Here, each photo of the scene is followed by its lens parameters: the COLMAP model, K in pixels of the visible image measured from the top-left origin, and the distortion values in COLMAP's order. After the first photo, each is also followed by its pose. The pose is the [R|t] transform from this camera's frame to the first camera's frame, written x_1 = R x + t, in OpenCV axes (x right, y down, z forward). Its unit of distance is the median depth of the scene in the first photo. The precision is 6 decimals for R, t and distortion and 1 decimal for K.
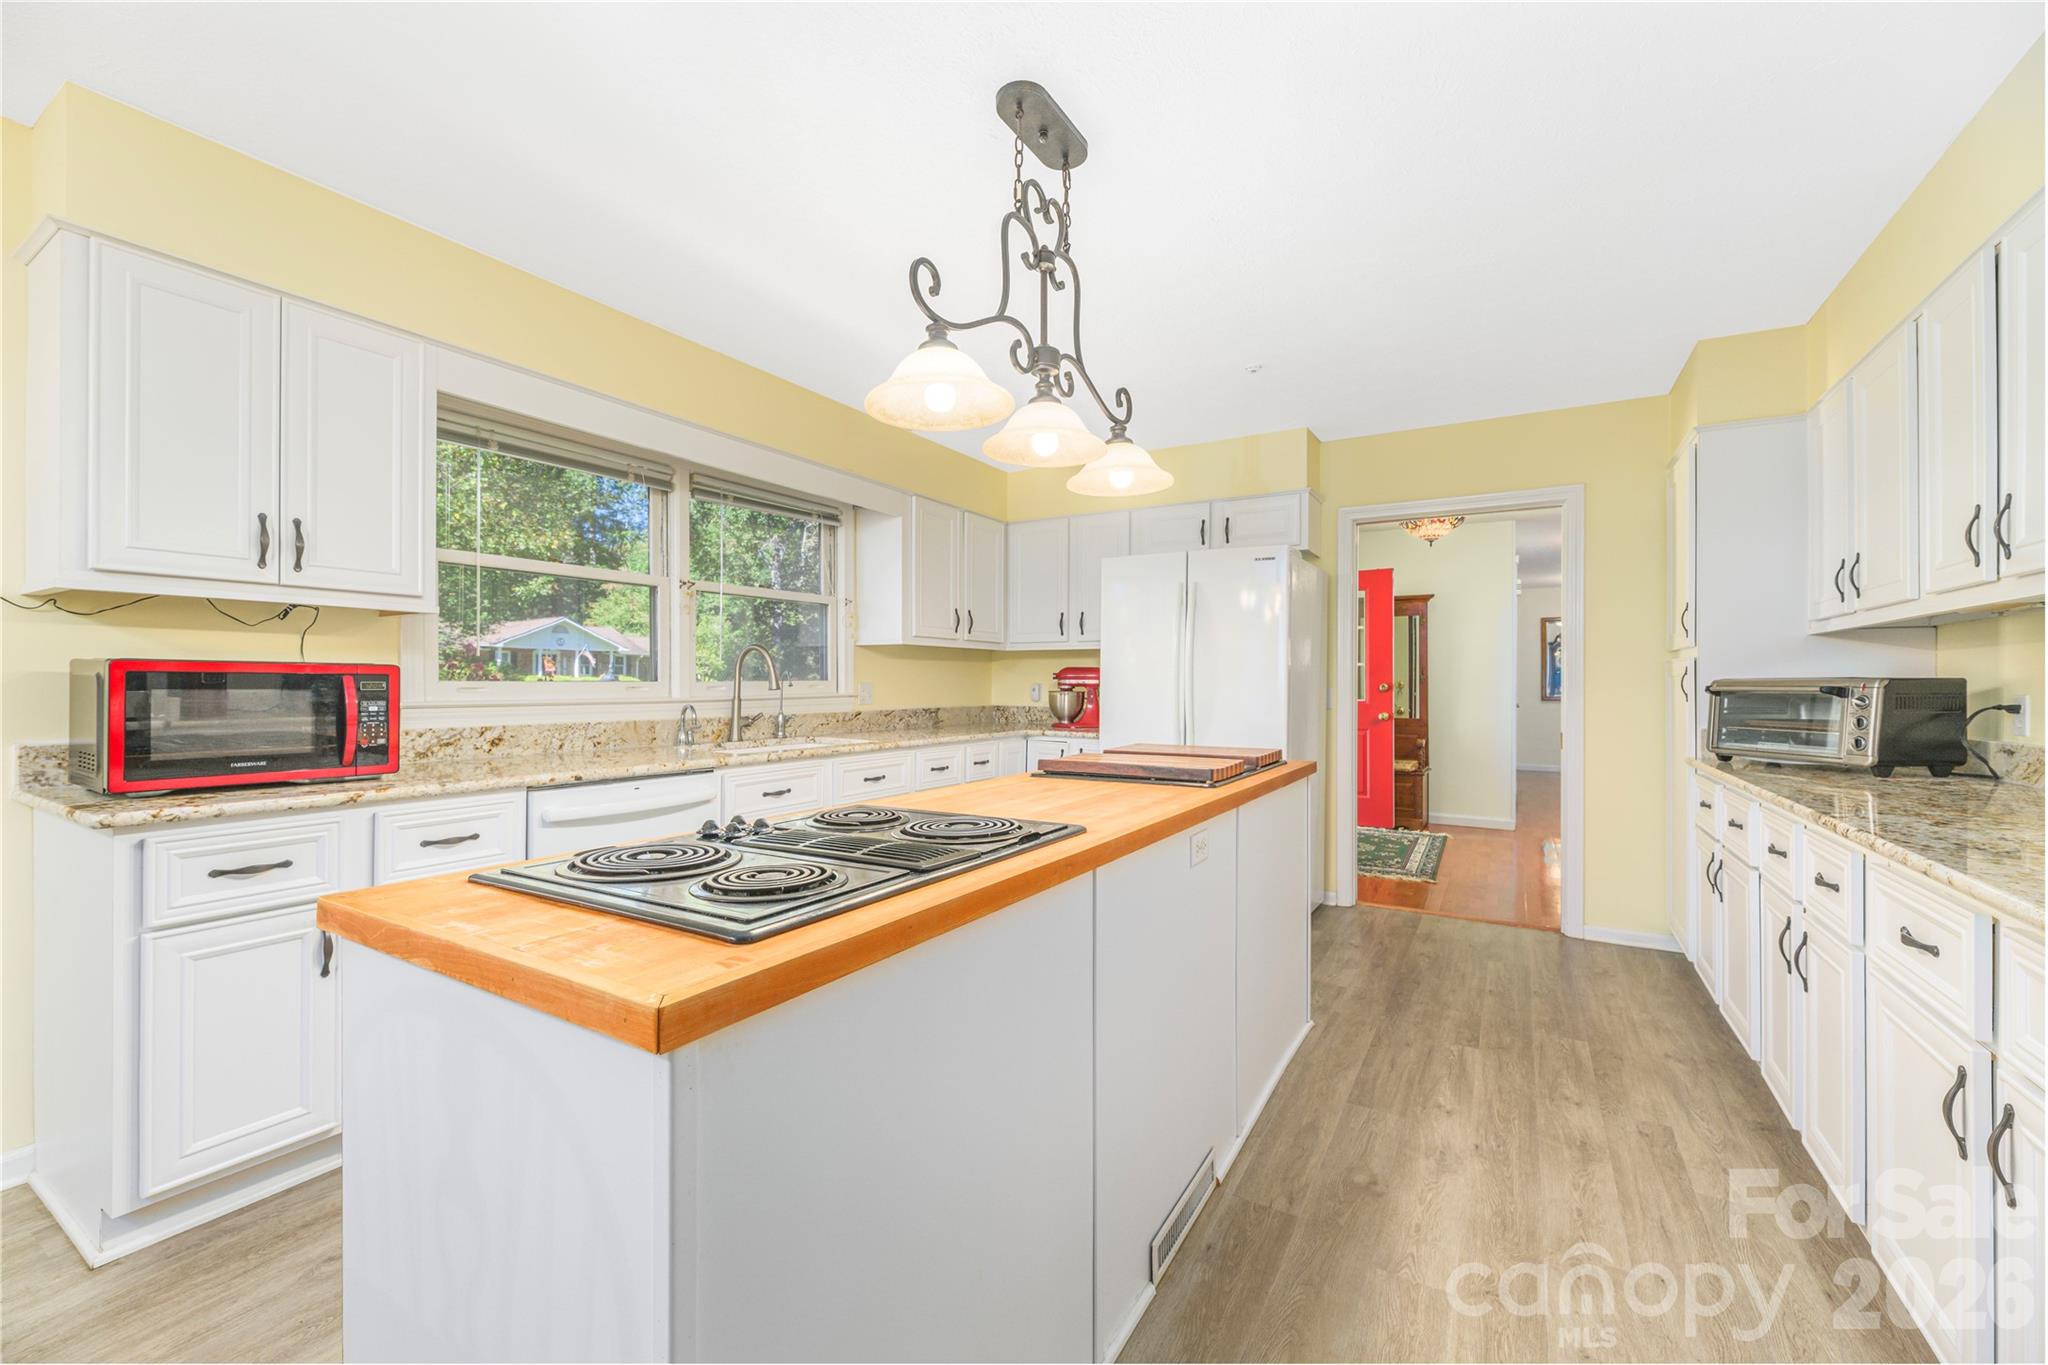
lens RADIAL K [[828.0, 0, 1024.0], [0, 828.0, 682.5], [0, 0, 1]] dist [-0.001363, -0.000226]
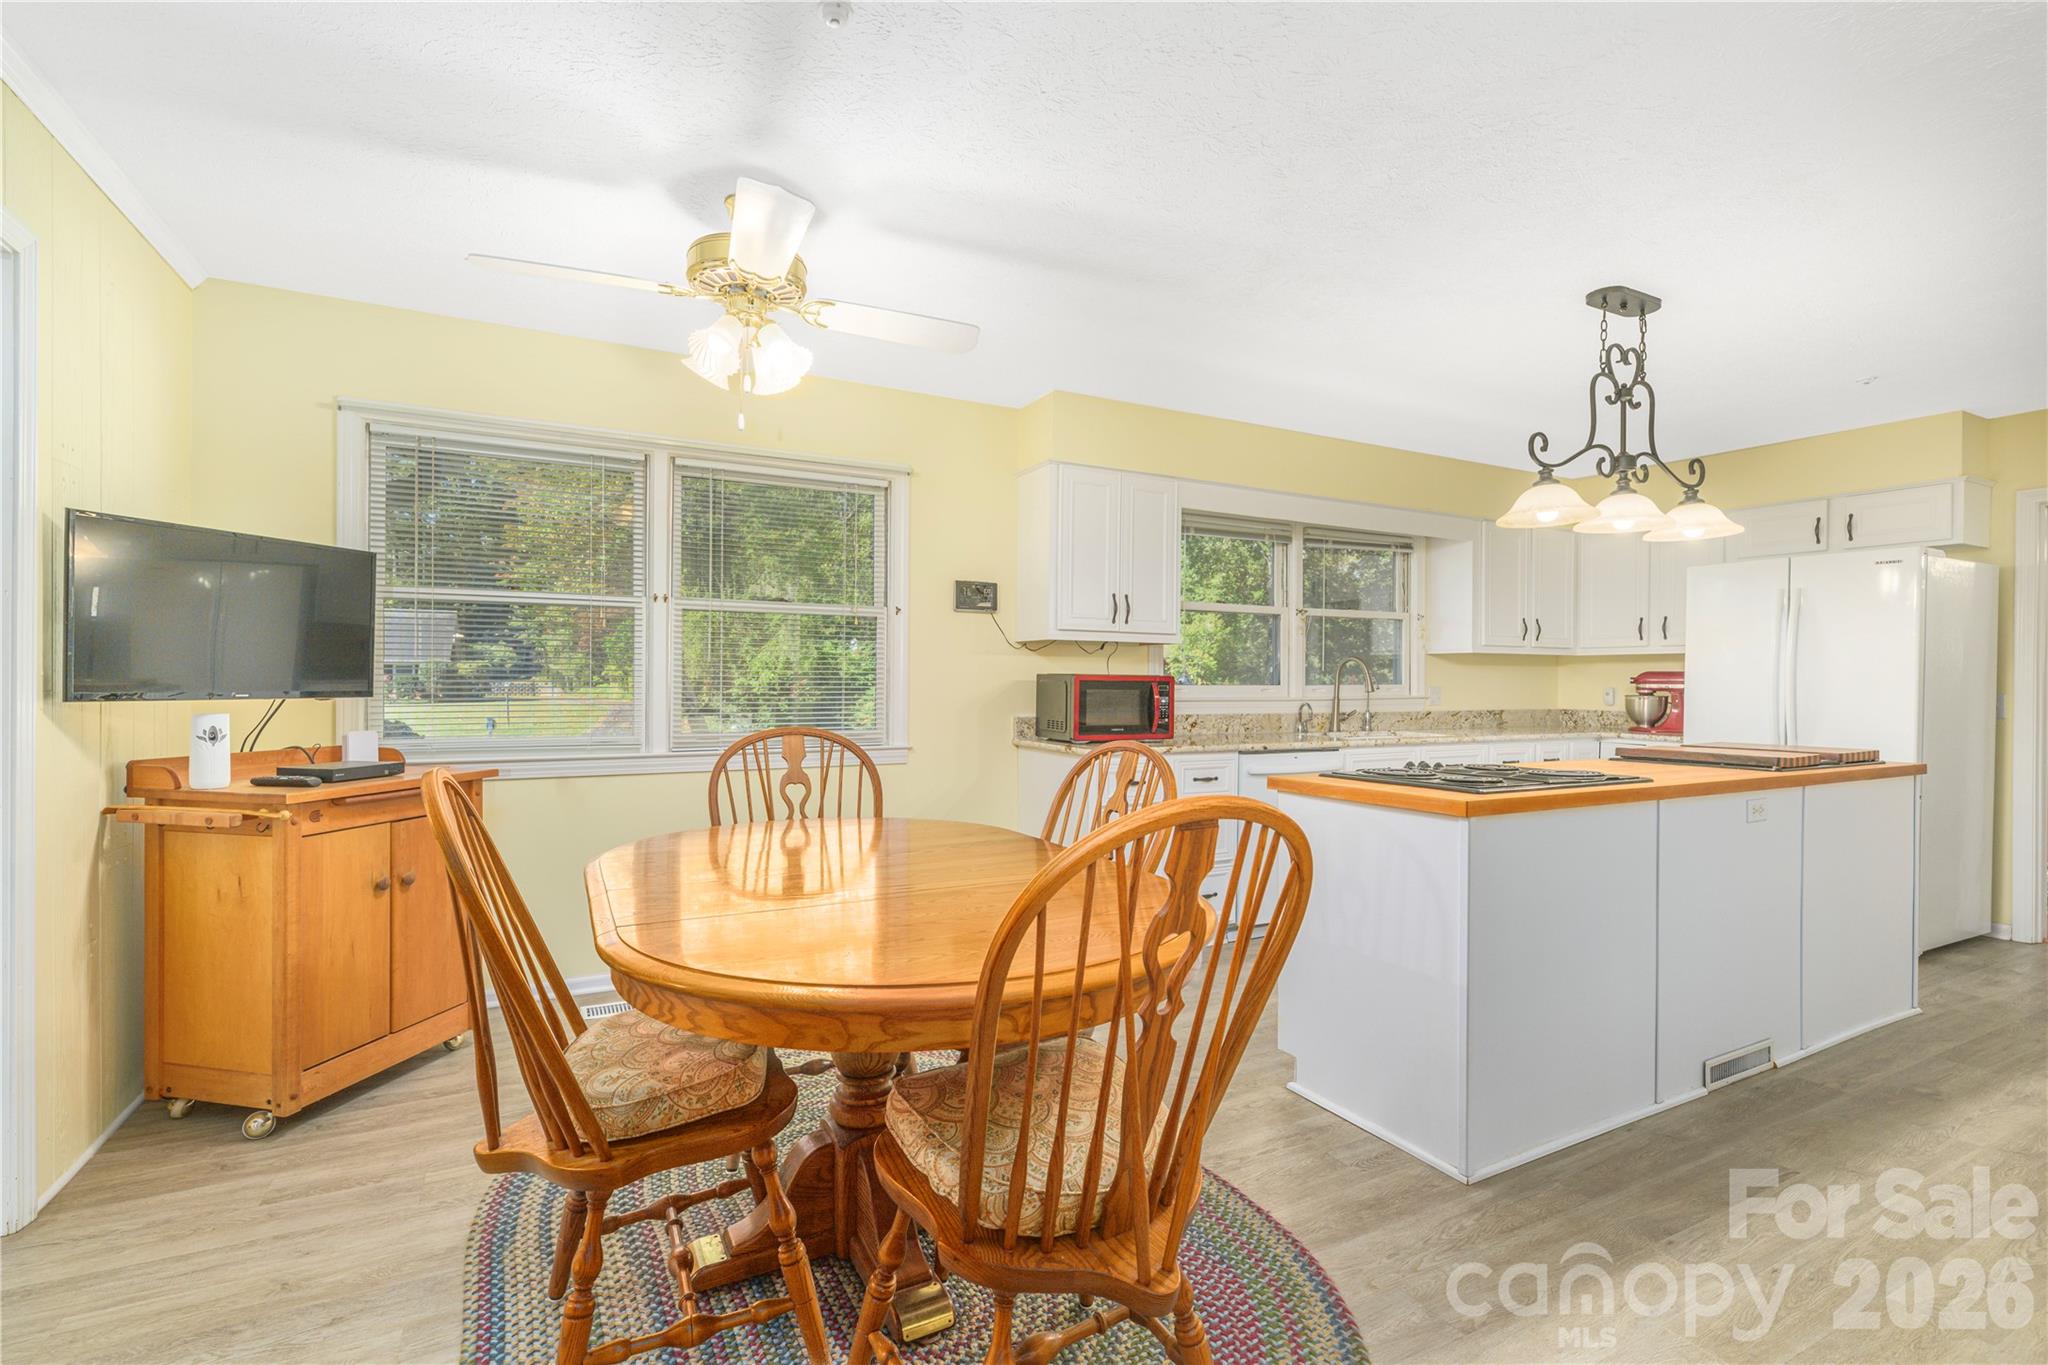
lens RADIAL K [[922.2, 0, 1026.3], [0, 922.2, 687.6], [0, 0, 1]] dist [-0.001630, 0.000015]
pose [[0.854752, 0.004726, -0.519015, -0.024609], [-0.002474, 0.999984, 0.005032, -0.005947], [0.519030, -0.003017, 0.854750, -0.755034]]
